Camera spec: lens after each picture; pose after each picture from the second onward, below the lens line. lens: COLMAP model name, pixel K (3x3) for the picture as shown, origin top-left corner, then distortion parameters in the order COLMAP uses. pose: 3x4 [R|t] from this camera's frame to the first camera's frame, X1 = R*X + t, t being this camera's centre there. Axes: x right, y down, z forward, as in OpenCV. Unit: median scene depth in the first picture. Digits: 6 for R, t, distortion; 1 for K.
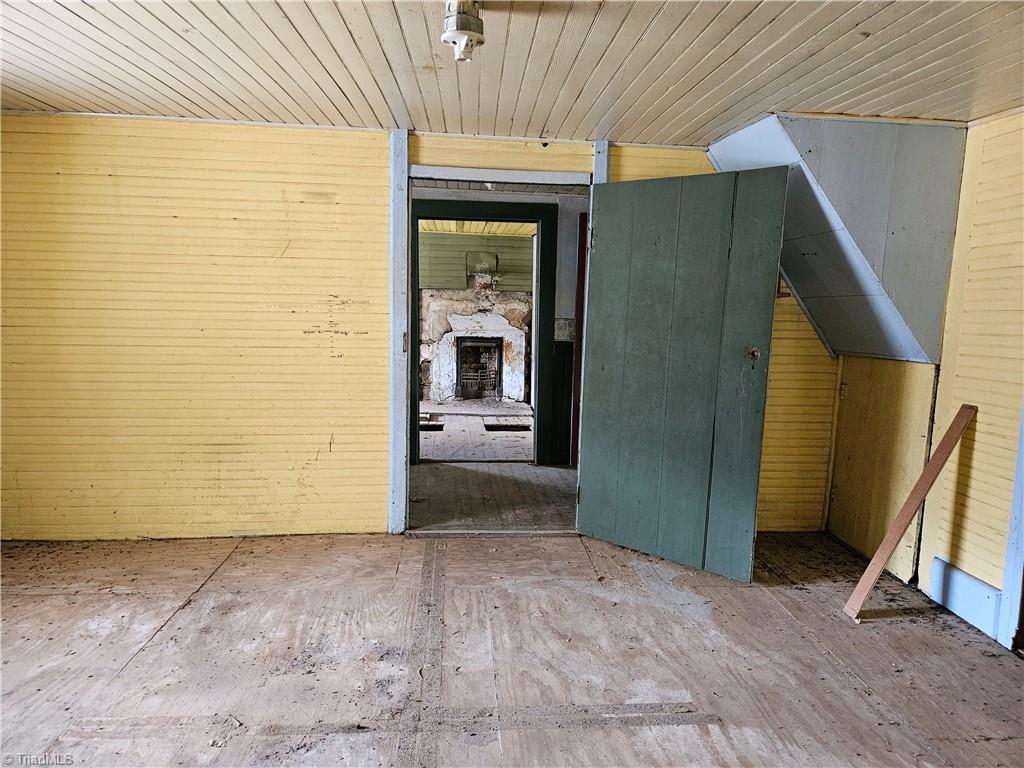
lens RADIAL K [[681.4, 0, 512.2], [0, 681.4, 385.4], [0, 0, 1]] dist [0.046553, -0.001181]
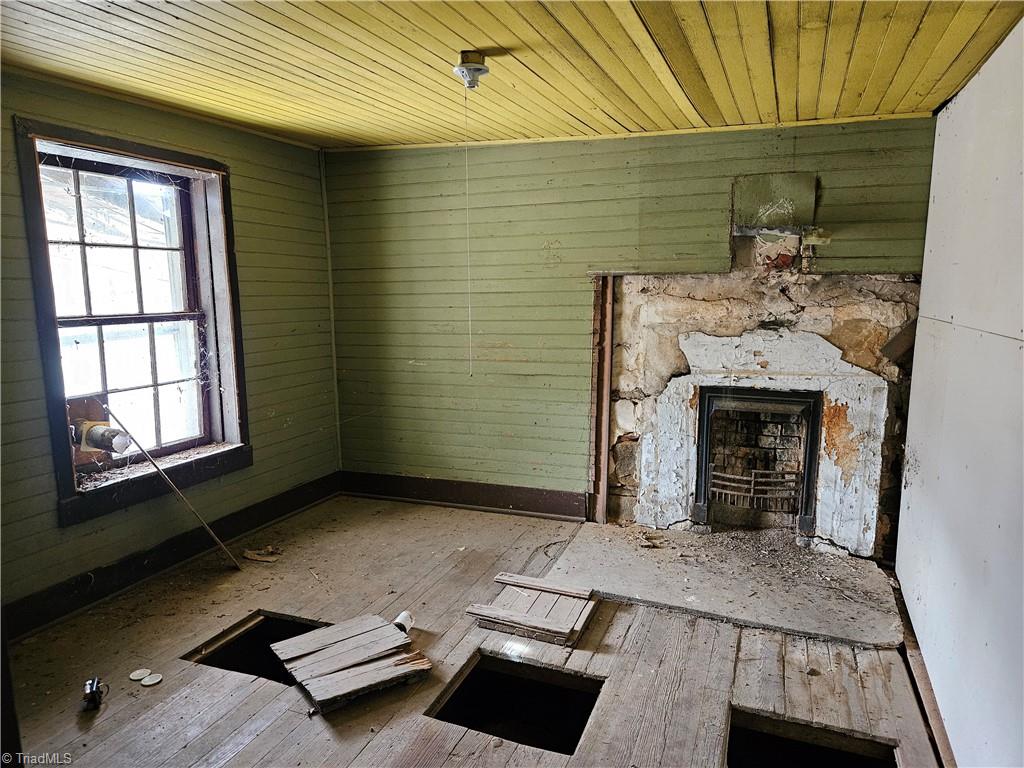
lens RADIAL K [[681.4, 0, 509.7], [0, 681.4, 404.0], [0, 0, 1]] dist [0.046553, -0.001181]
pose [[0.887959, 0.058857, -0.456141, 0.007473], [-0.039710, 0.997885, 0.051457, -0.077641], [0.458205, -0.027578, 0.888419, 0.569228]]
